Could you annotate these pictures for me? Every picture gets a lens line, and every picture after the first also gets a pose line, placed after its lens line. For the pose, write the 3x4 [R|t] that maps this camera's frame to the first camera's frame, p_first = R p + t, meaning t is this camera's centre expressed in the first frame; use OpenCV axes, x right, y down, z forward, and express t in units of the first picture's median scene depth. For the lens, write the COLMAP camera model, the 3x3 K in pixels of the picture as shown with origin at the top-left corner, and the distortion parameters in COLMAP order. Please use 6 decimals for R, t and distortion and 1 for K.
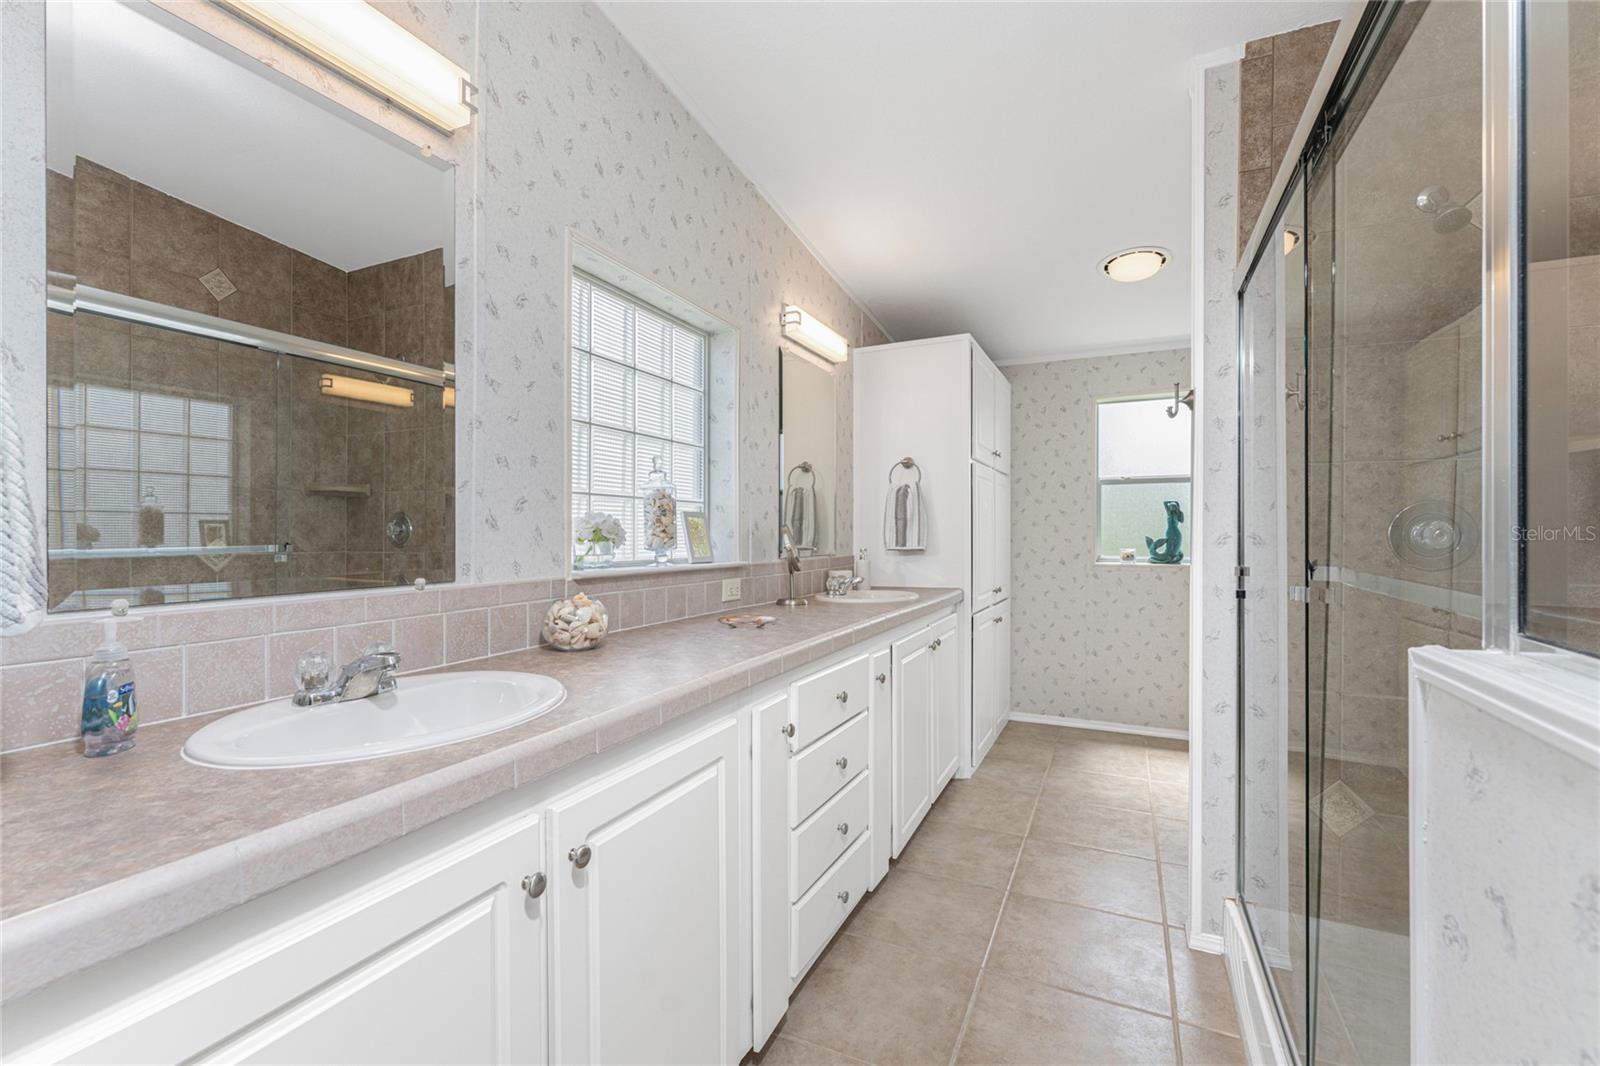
lens RADIAL K [[696.8, 0, 794.1], [0, 696.8, 538.9], [0, 0, 1]] dist [-0.000447, -0.000936]
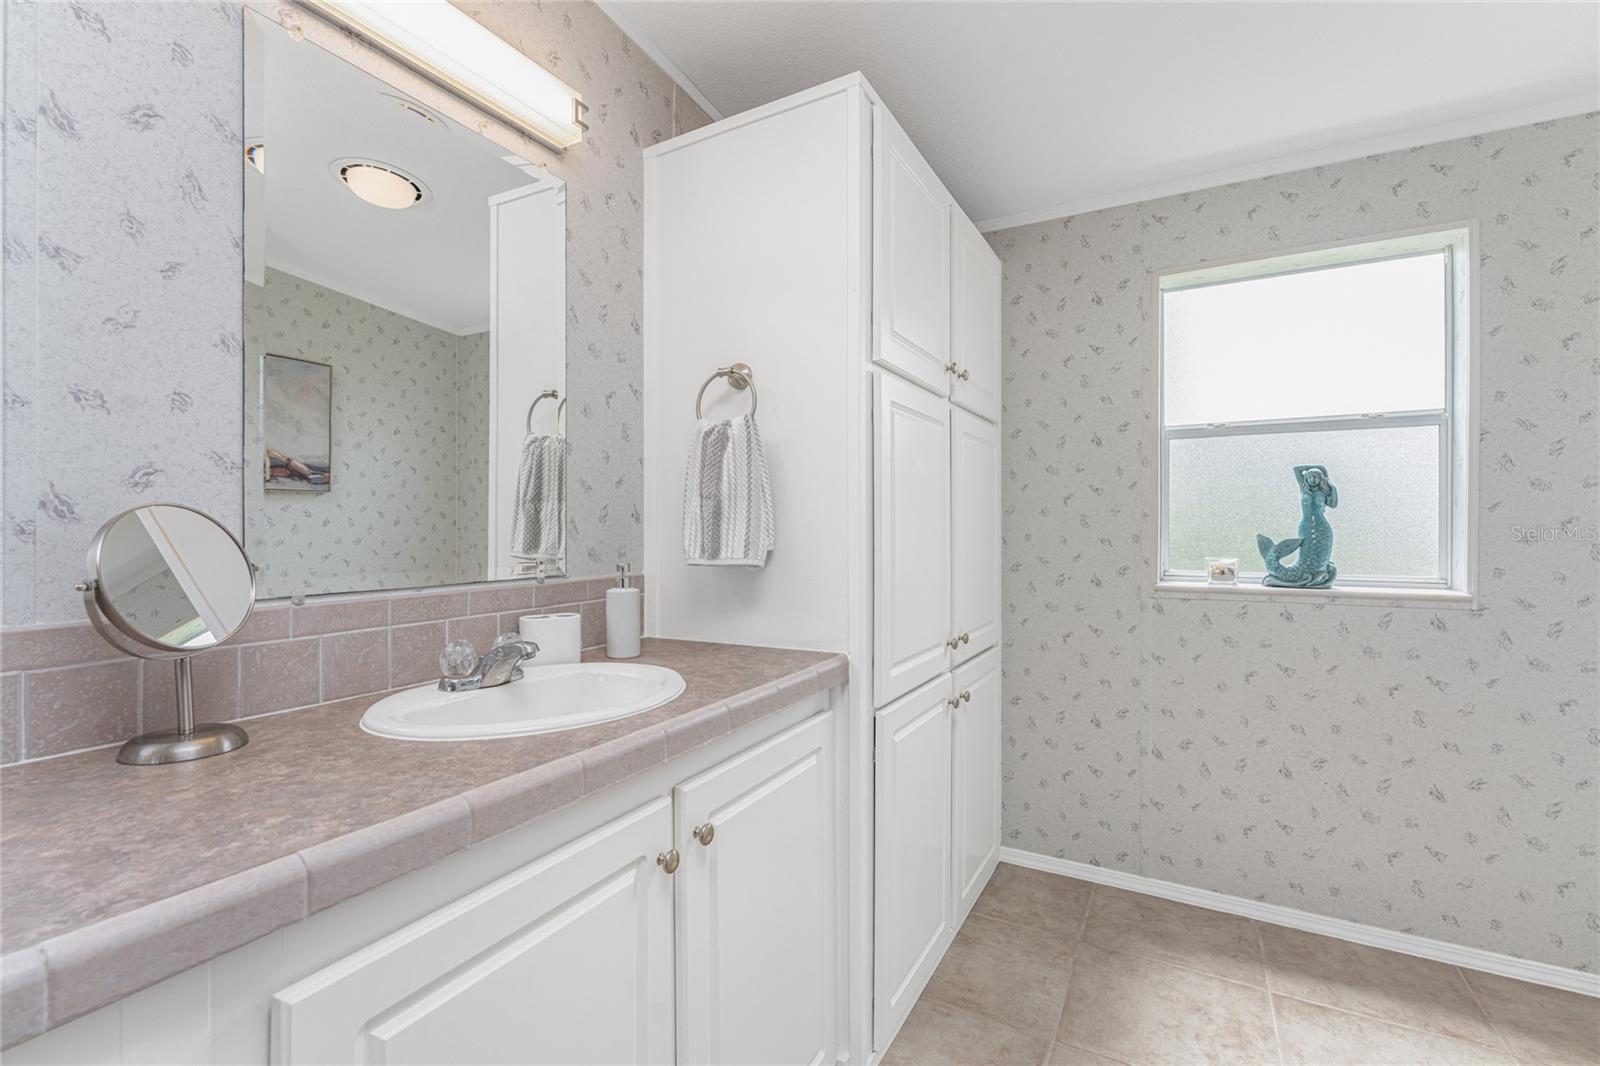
lens RADIAL K [[696.8, 0, 808.8], [0, 696.8, 526.3], [0, 0, 1]] dist [-0.000447, -0.000936]
pose [[0.998155, 0.000512, -0.060719, 0.205237], [-0.000874, 0.999982, -0.005937, -0.006200], [0.060715, 0.005979, 0.998137, 0.468330]]
